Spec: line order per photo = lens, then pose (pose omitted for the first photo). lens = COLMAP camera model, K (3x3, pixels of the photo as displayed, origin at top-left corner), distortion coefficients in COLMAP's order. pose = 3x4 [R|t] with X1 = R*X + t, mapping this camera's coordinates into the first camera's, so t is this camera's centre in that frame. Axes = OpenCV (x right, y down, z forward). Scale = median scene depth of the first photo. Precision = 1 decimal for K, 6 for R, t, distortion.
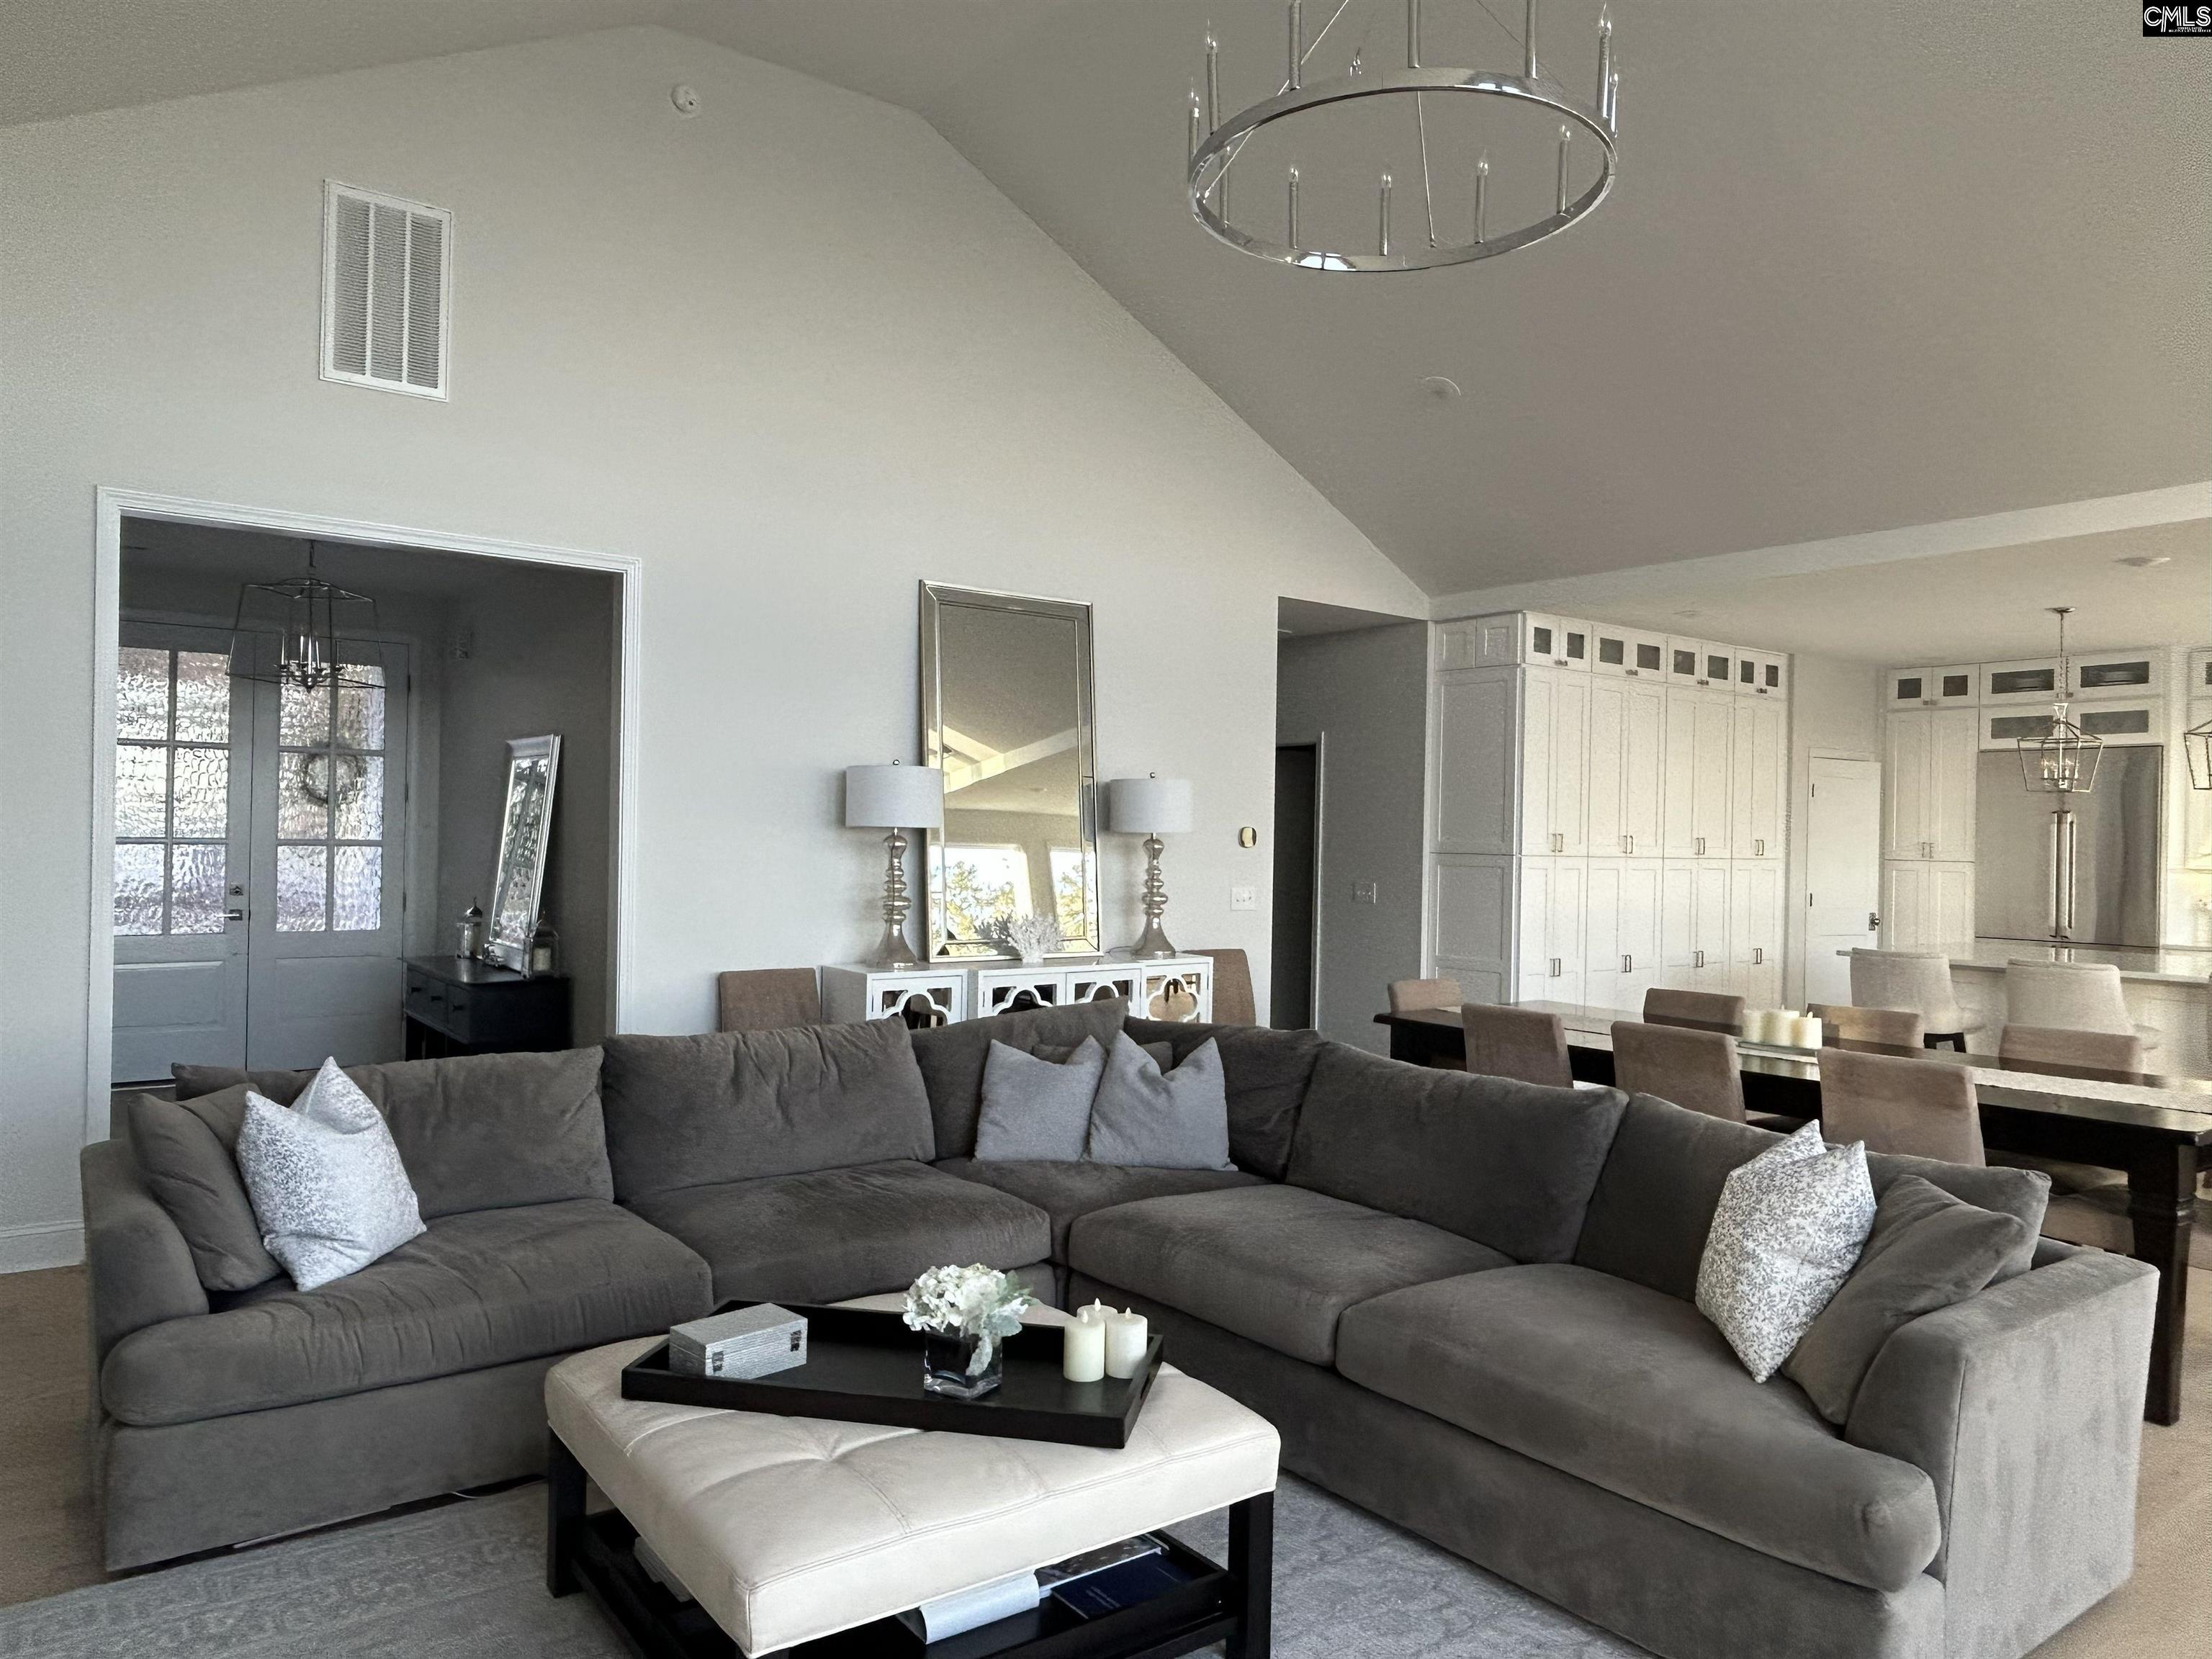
lens RADIAL K [[1474.9, 0, 1105.8], [0, 1474.9, 828.7], [0, 0, 1]] dist [-0.001903, -0.000407]
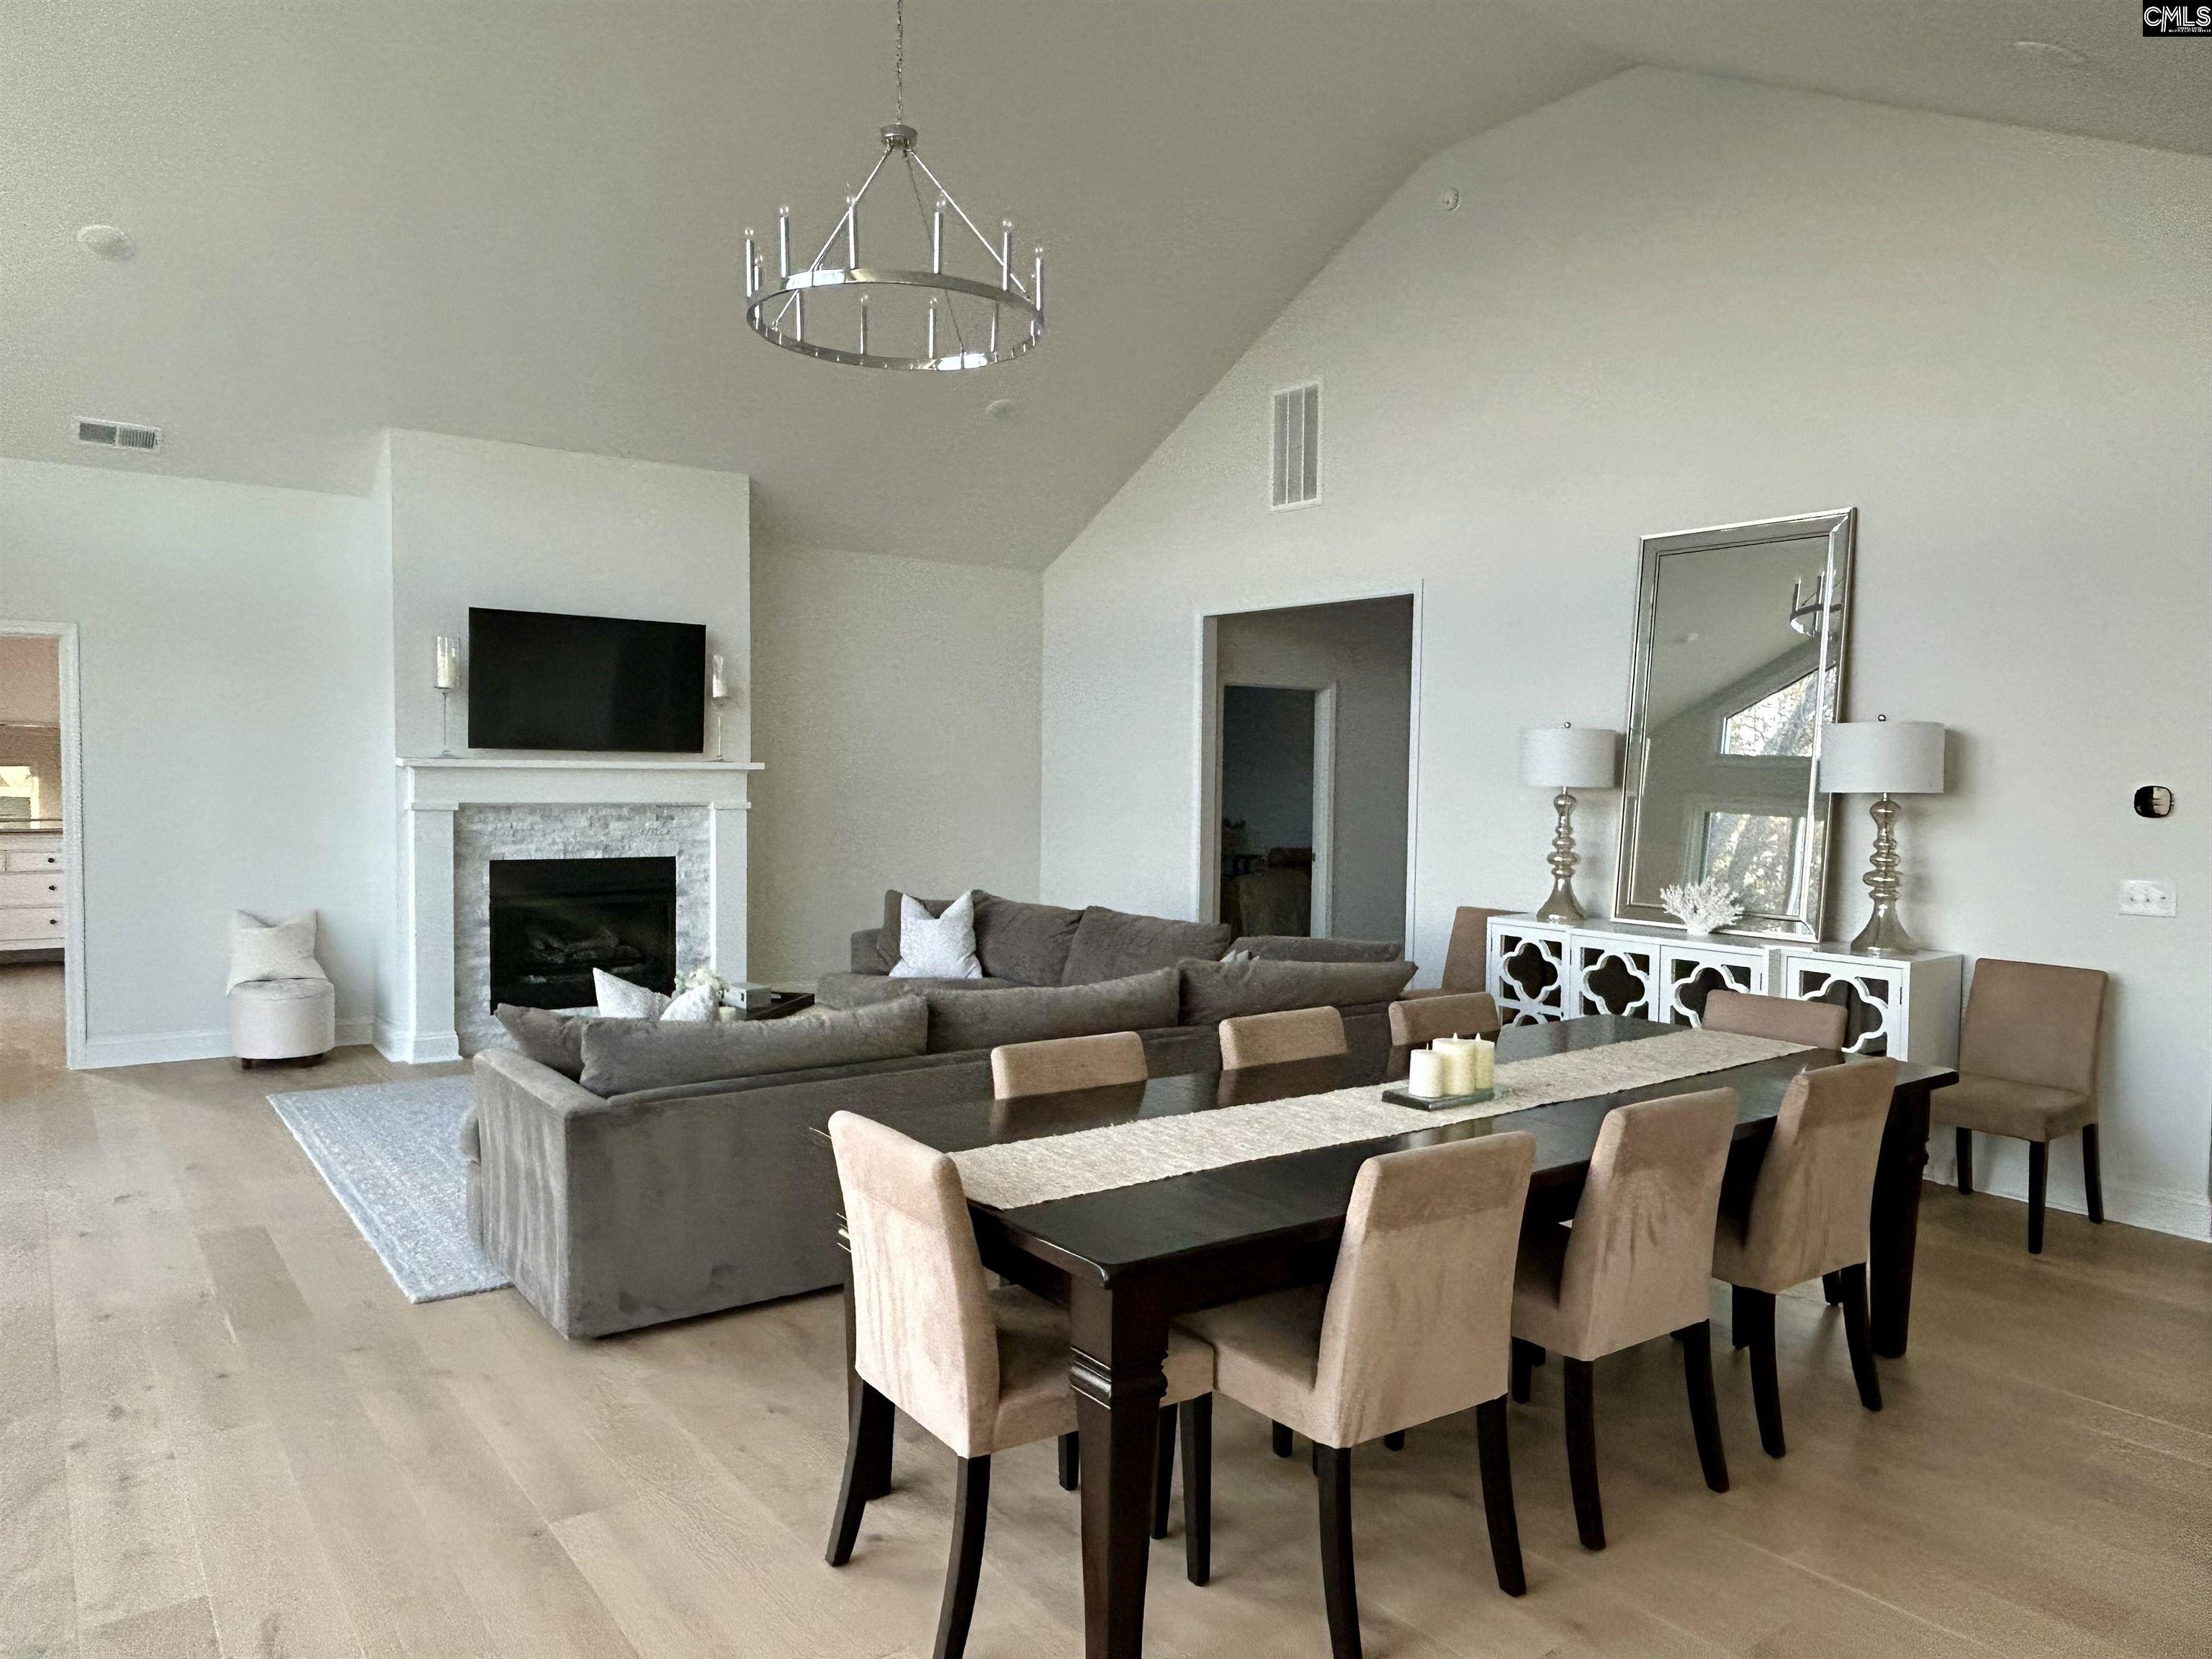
lens RADIAL K [[1474.9, 0, 1105.4], [0, 1474.9, 835.7], [0, 0, 1]] dist [-0.001903, -0.000407]
pose [[-0.004655, 0.020880, -0.999771, 0.911871], [-0.016188, 0.999649, 0.020953, 0.017324], [0.999858, 0.016282, -0.004316, 0.680191]]
